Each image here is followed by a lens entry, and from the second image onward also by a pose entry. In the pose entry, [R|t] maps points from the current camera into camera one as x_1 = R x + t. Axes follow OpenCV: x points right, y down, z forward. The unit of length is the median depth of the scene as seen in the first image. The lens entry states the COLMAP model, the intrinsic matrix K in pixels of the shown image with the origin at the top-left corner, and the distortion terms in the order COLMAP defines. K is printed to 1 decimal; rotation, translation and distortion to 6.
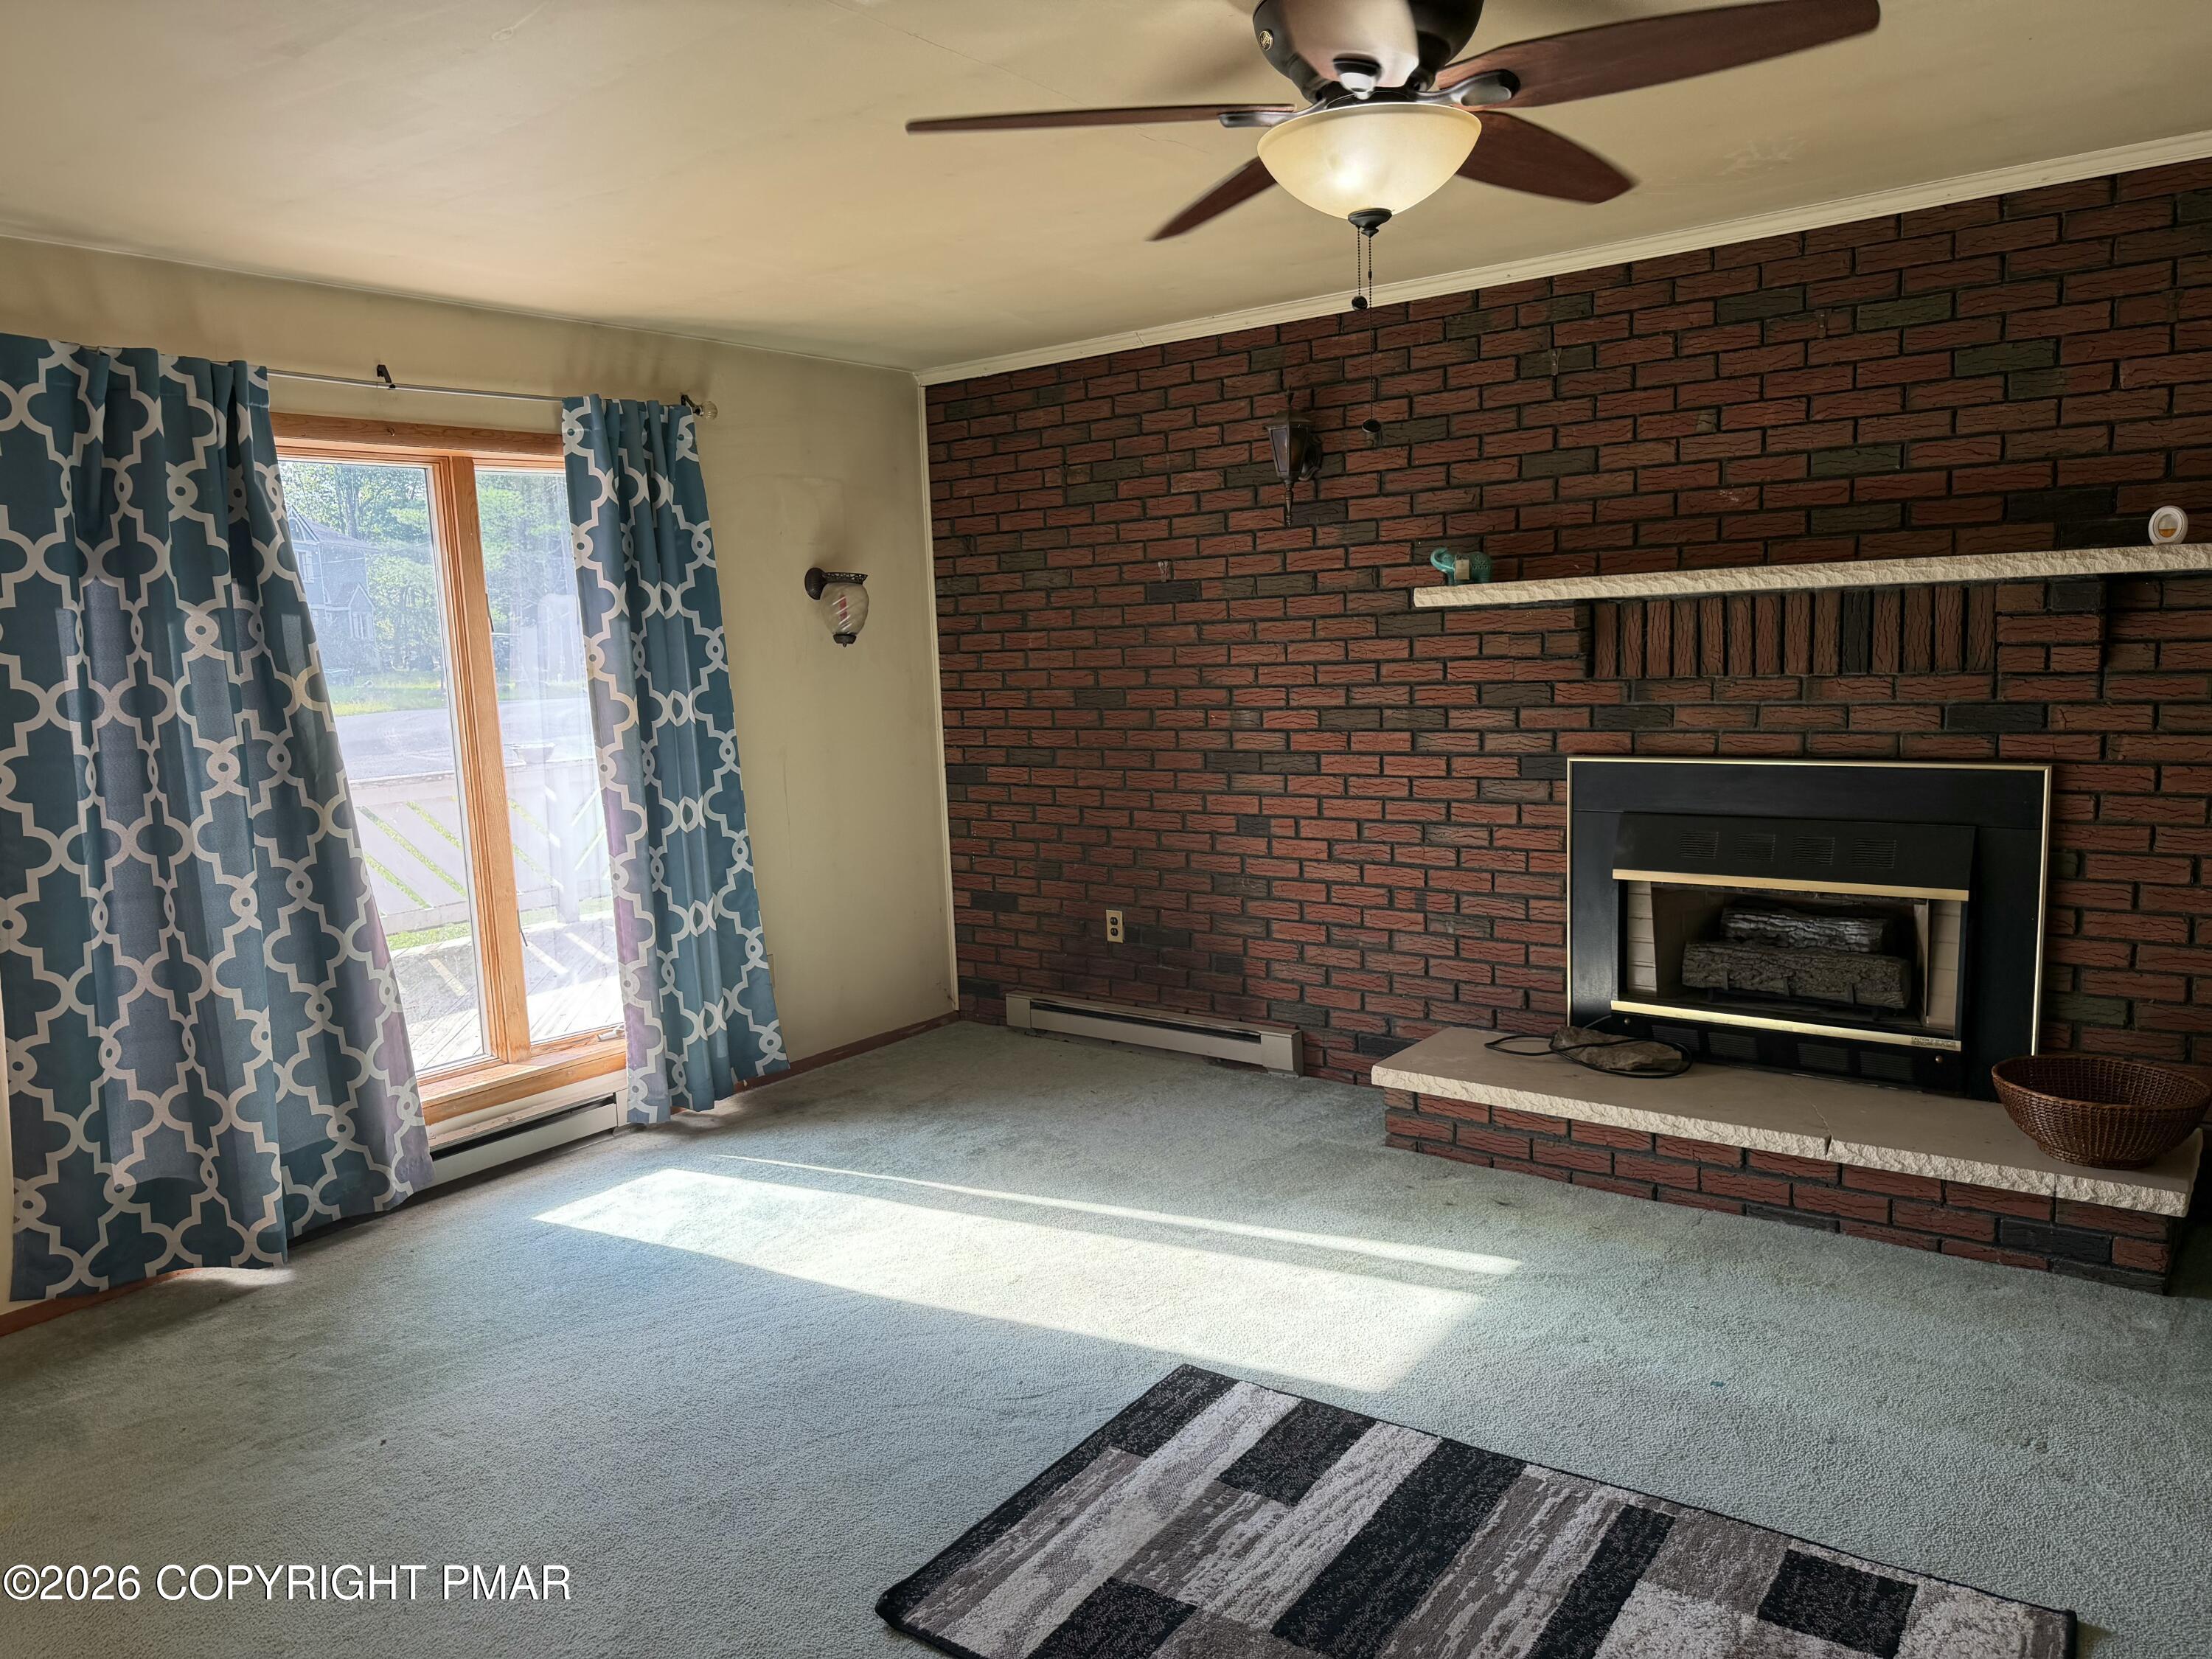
lens RADIAL K [[1542.0, 0, 1080.7], [0, 1542.0, 838.0], [0, 0, 1]] dist [0.089458, -0.145673]
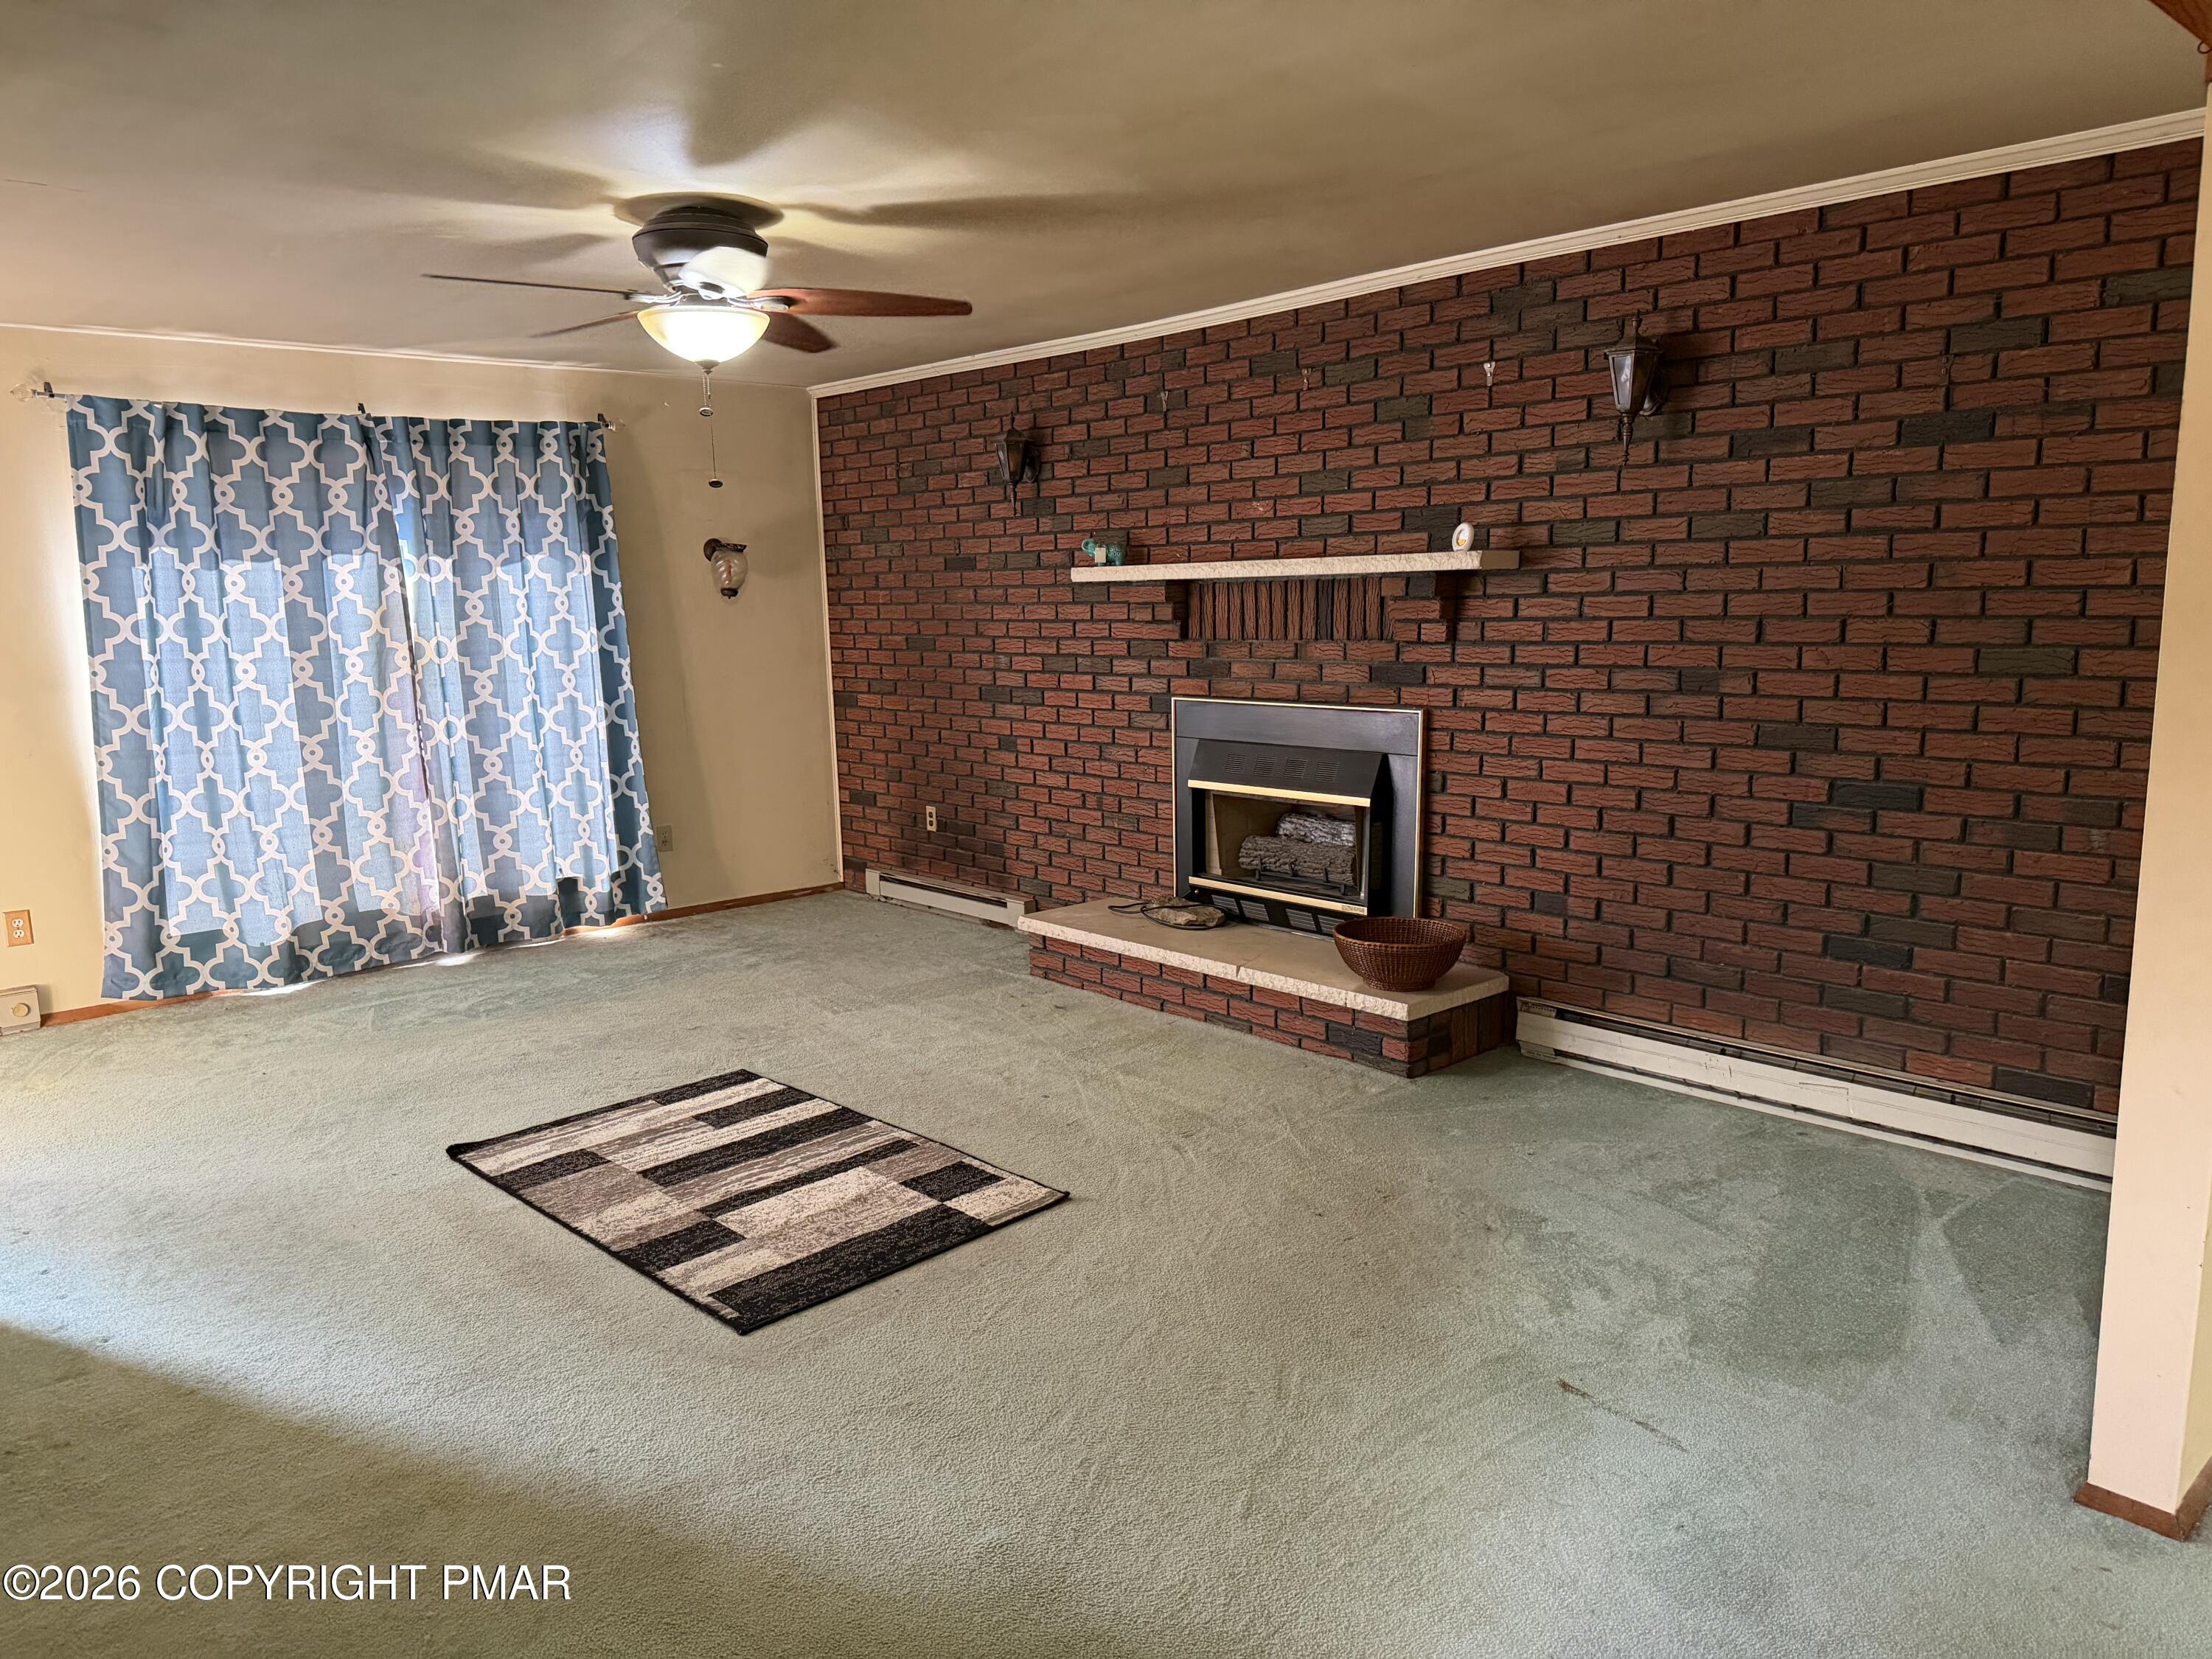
lens RADIAL K [[1555.7, 0, 1113.7], [0, 1555.7, 845.9], [0, 0, 1]] dist [0.098120, -0.165067]
pose [[0.985115, 0.047305, -0.165262, 0.523363], [-0.040748, 0.998251, 0.042842, 0.023112], [0.167000, -0.035471, 0.985319, -0.368182]]
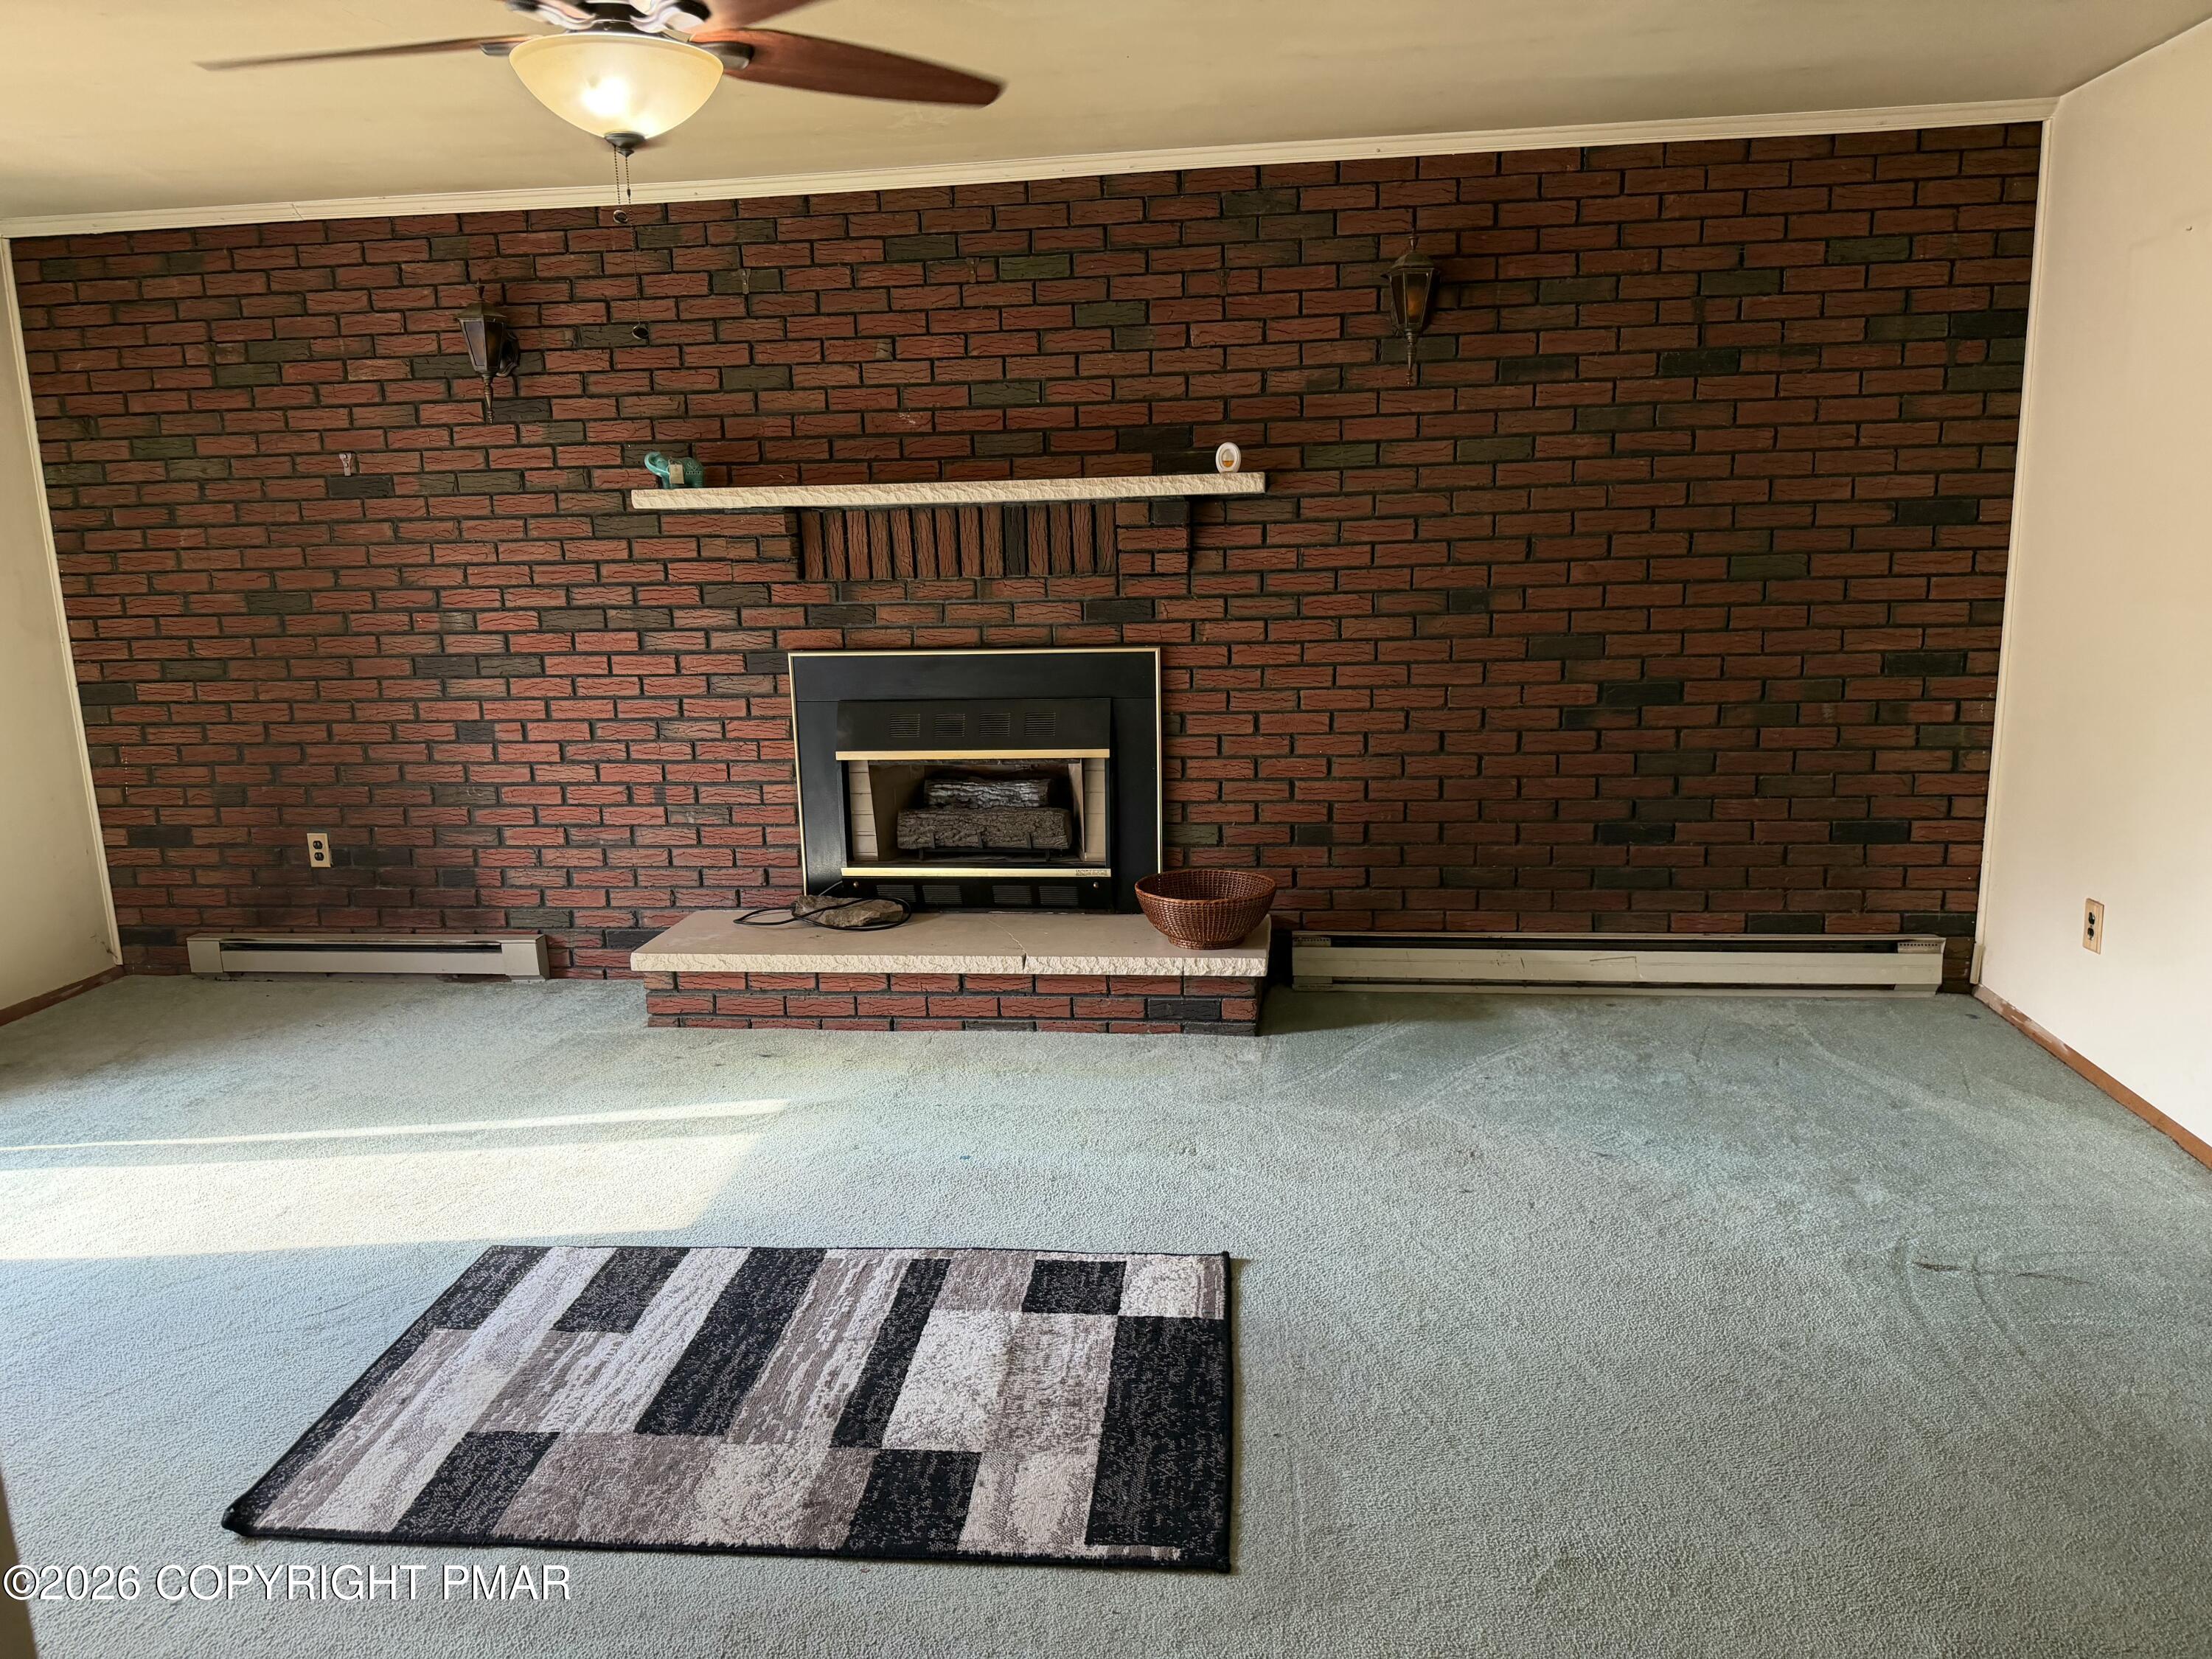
lens RADIAL K [[1535.9, 0, 1094.0], [0, 1535.9, 839.8], [0, 0, 1]] dist [0.155677, -0.301491]
pose [[0.858859, -0.085129, 0.505088, -0.069712], [0.059269, 0.995985, 0.067083, 0.020712], [-0.508771, -0.027679, 0.860457, -0.060349]]
